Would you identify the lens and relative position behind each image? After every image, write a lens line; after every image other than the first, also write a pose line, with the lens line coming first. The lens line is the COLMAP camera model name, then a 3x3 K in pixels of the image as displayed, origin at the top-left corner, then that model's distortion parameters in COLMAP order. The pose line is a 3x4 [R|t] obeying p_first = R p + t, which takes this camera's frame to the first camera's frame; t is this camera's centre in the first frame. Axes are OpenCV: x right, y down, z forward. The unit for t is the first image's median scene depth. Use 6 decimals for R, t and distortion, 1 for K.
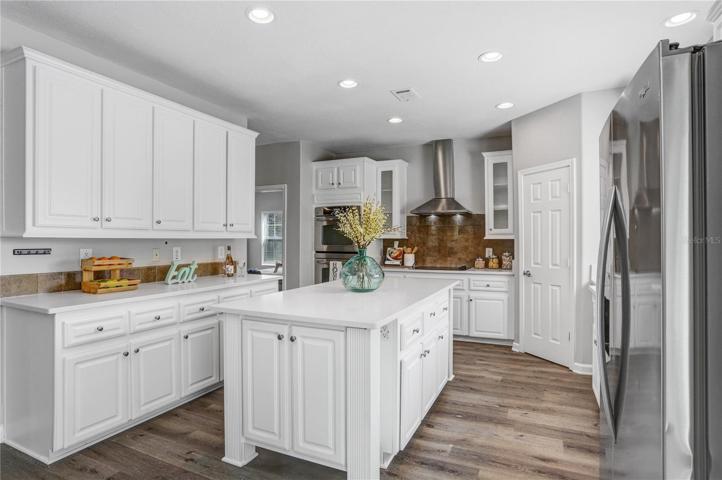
lens RADIAL K [[377.8, 0, 364.0], [0, 377.8, 238.4], [0, 0, 1]] dist [-0.031758, 0.010180]
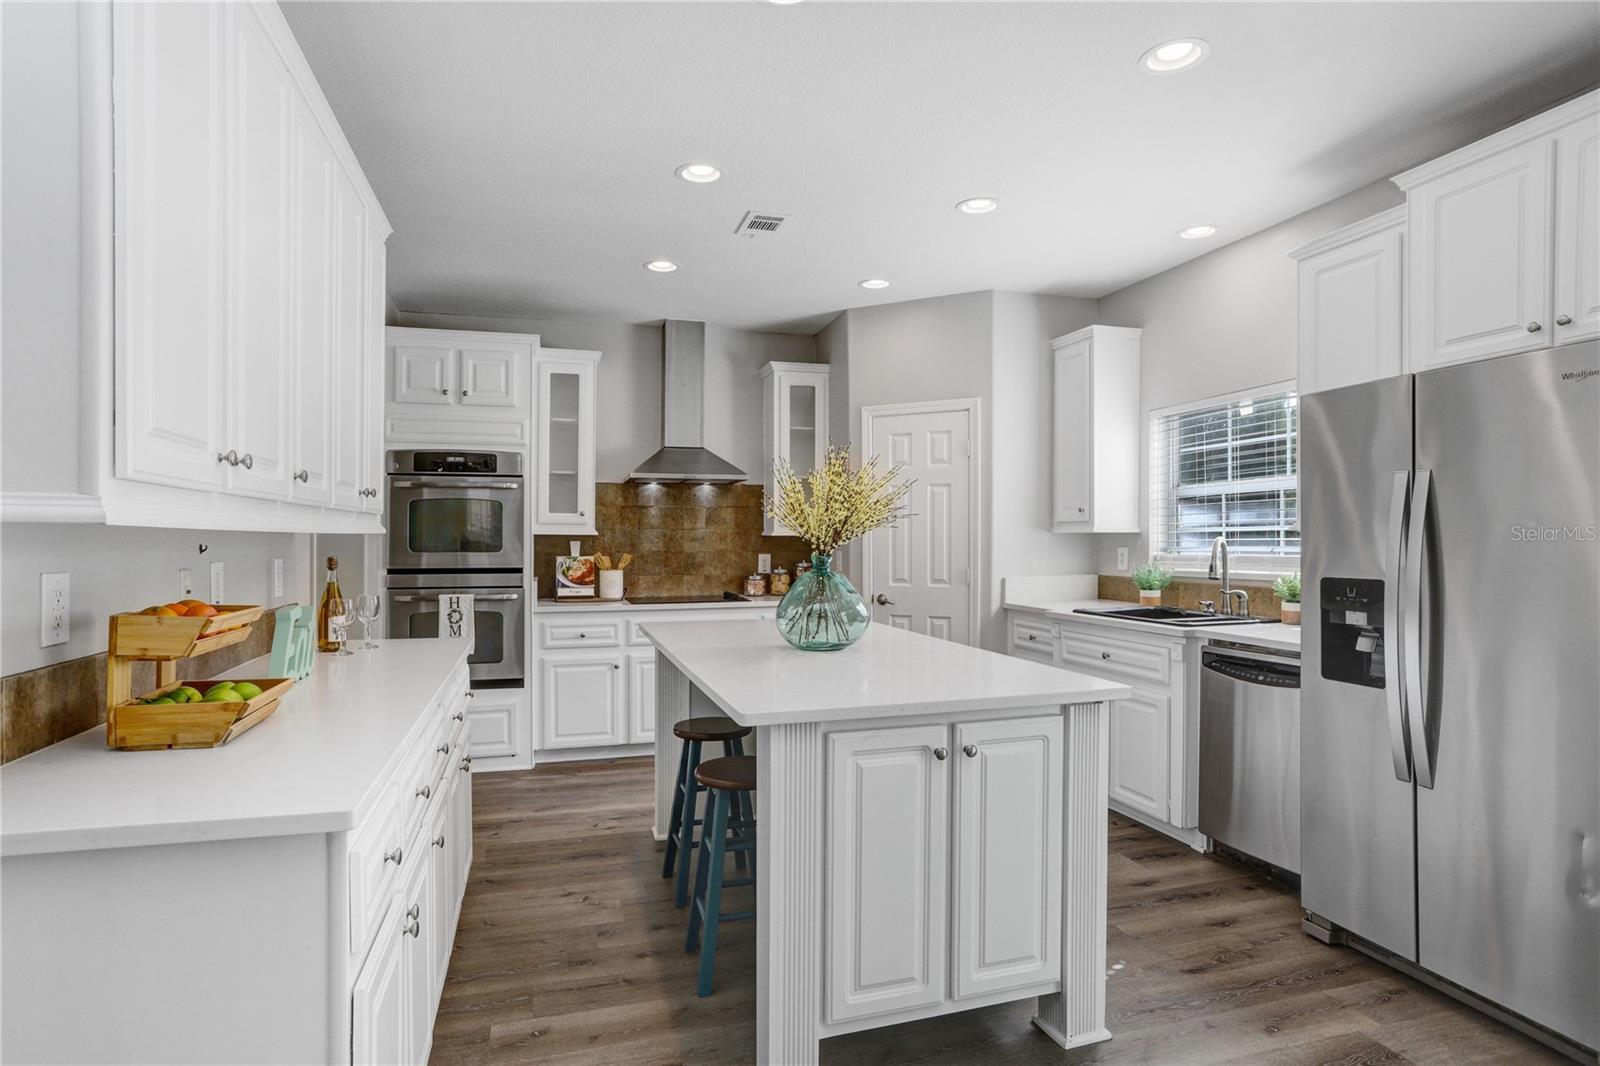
lens RADIAL K [[837.3, 0, 793.5], [0, 837.3, 534.6], [0, 0, 1]] dist [-0.031758, 0.010180]
pose [[0.757594, -0.000541, 0.652726, -0.828279], [0.001545, 0.999998, -0.000965, 0.003089], [-0.652724, 0.001740, 0.757594, 0.303682]]
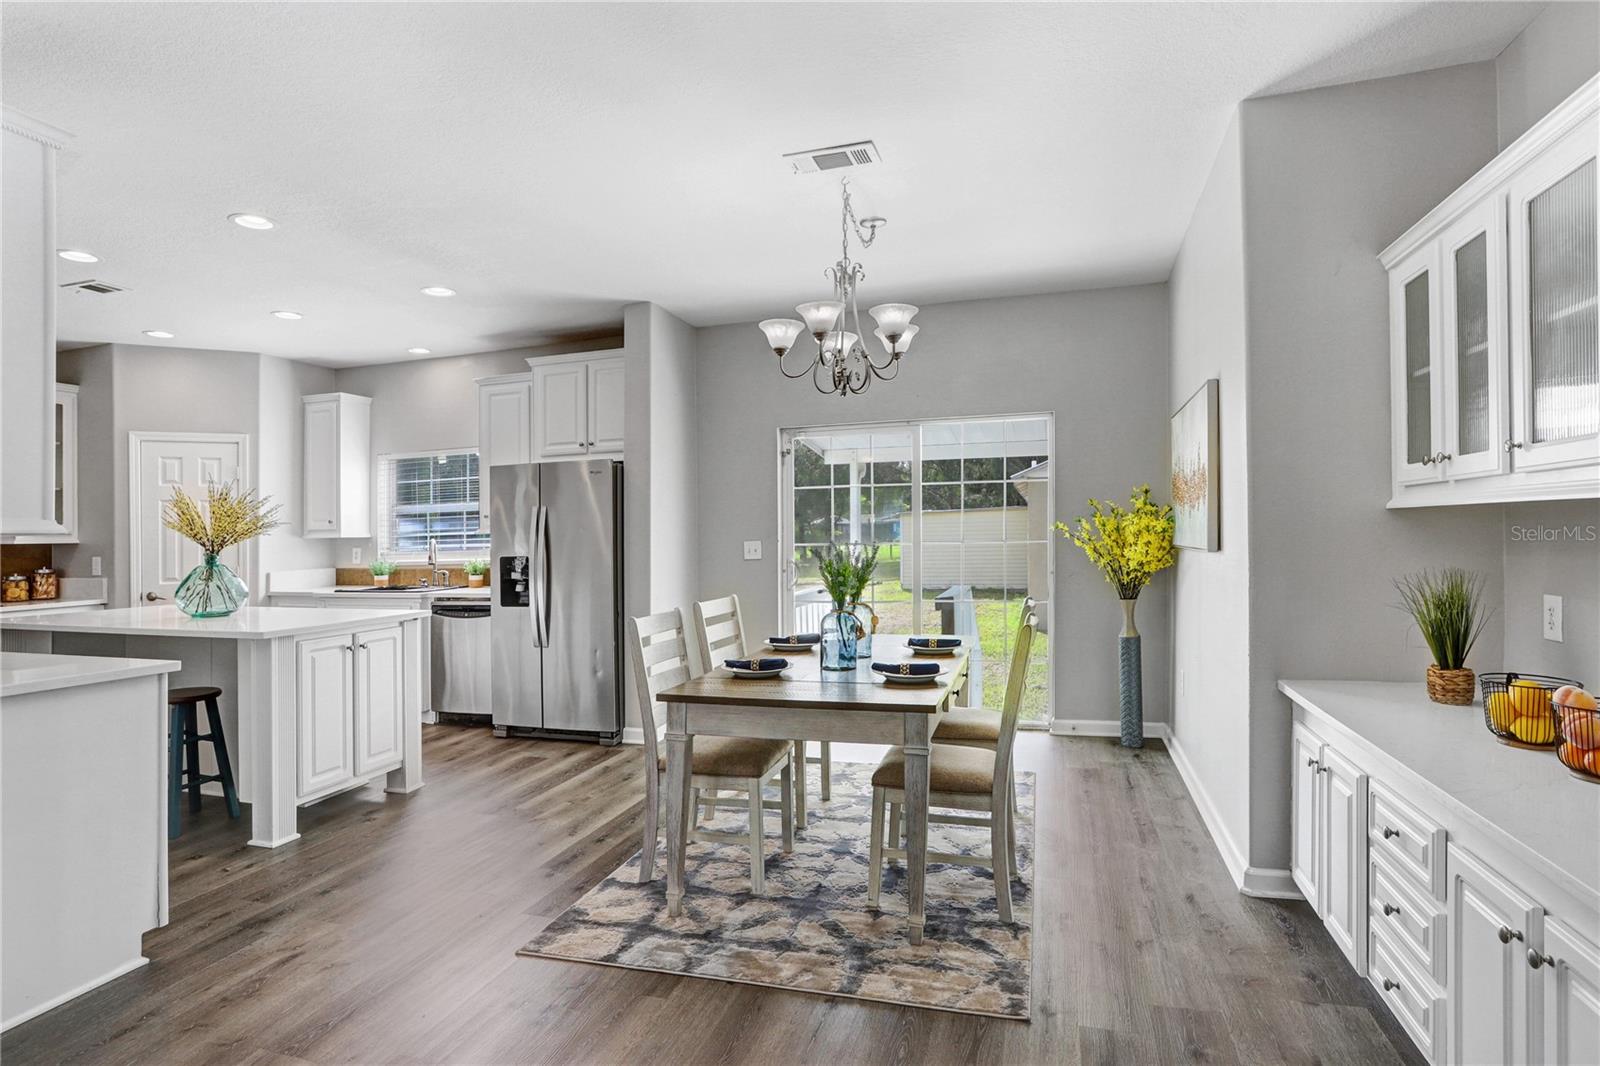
lens RADIAL K [[837.3, 0, 790.8], [0, 837.3, 522.9], [0, 0, 1]] dist [-0.031758, 0.010180]
pose [[-0.121810, 0.016619, 0.992414, -2.064050], [0.016672, 0.999753, -0.014696, 0.016012], [-0.992413, 0.014755, -0.122057, 0.157154]]
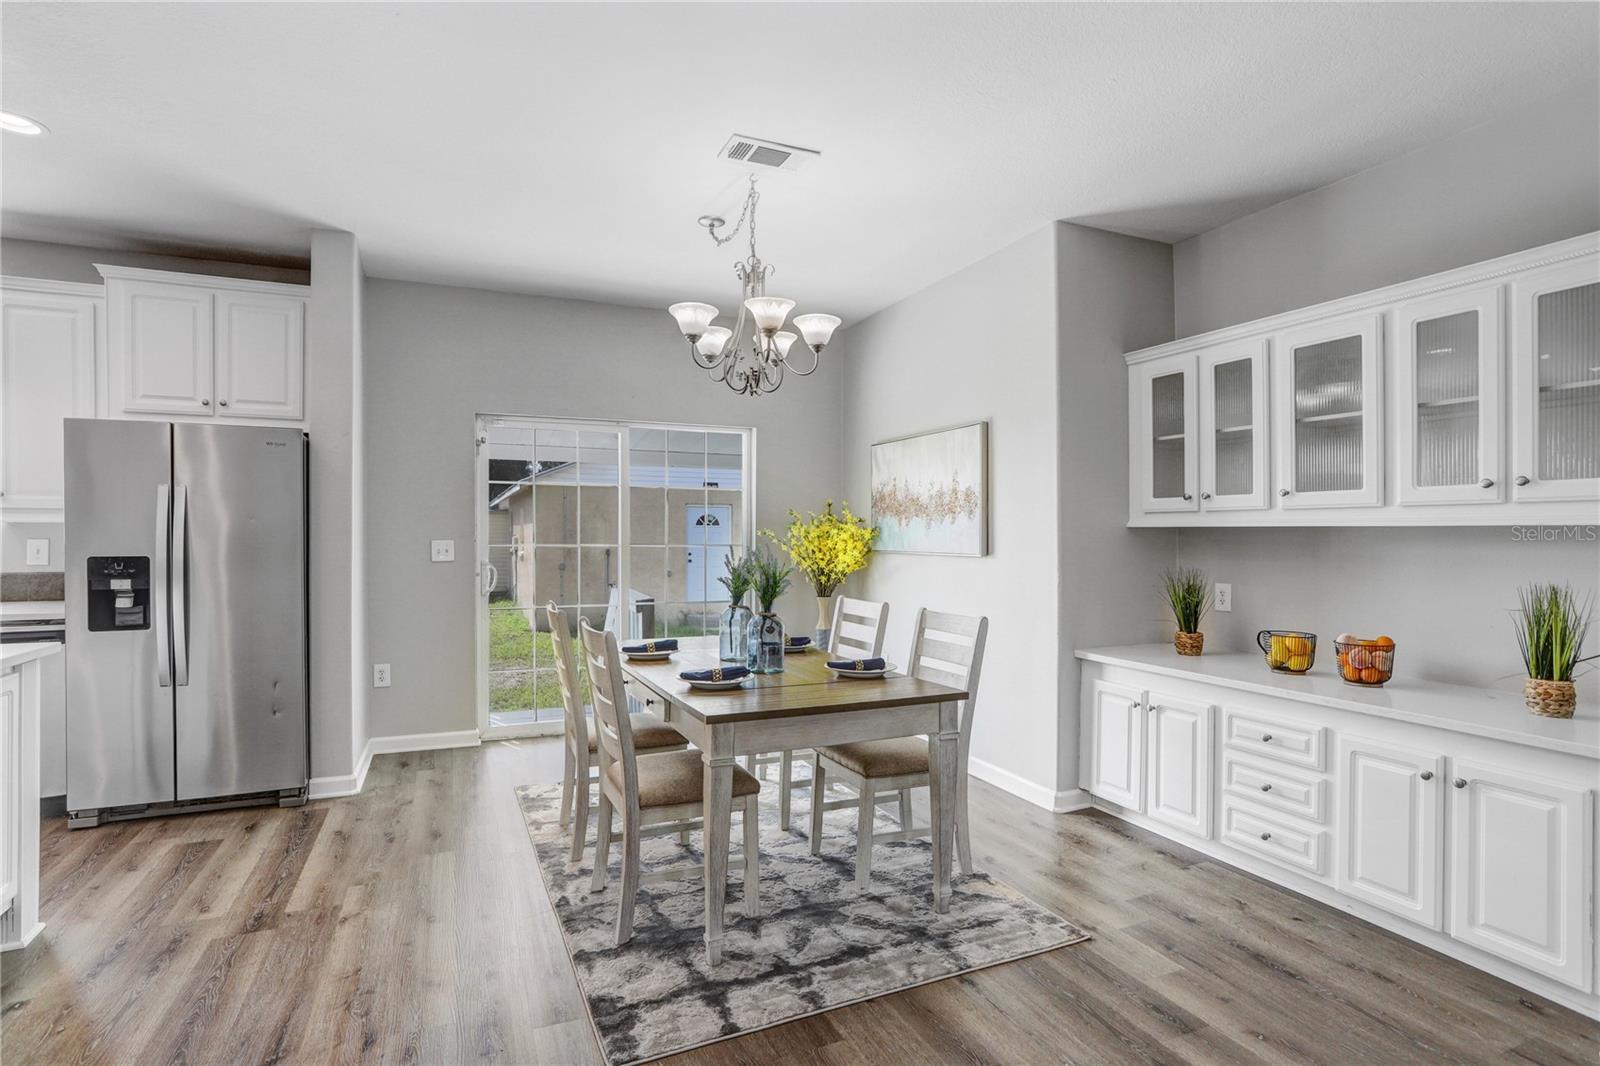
lens RADIAL K [[800.7, 0, 770.7], [0, 800.7, 534.9], [0, 0, 1]] dist [-0.032794, 0.002126]
pose [[-0.734438, -0.002978, 0.678669, -1.521433], [-0.006492, 0.999975, -0.002638, 0.018003], [-0.678644, -0.006343, -0.734440, 0.970611]]
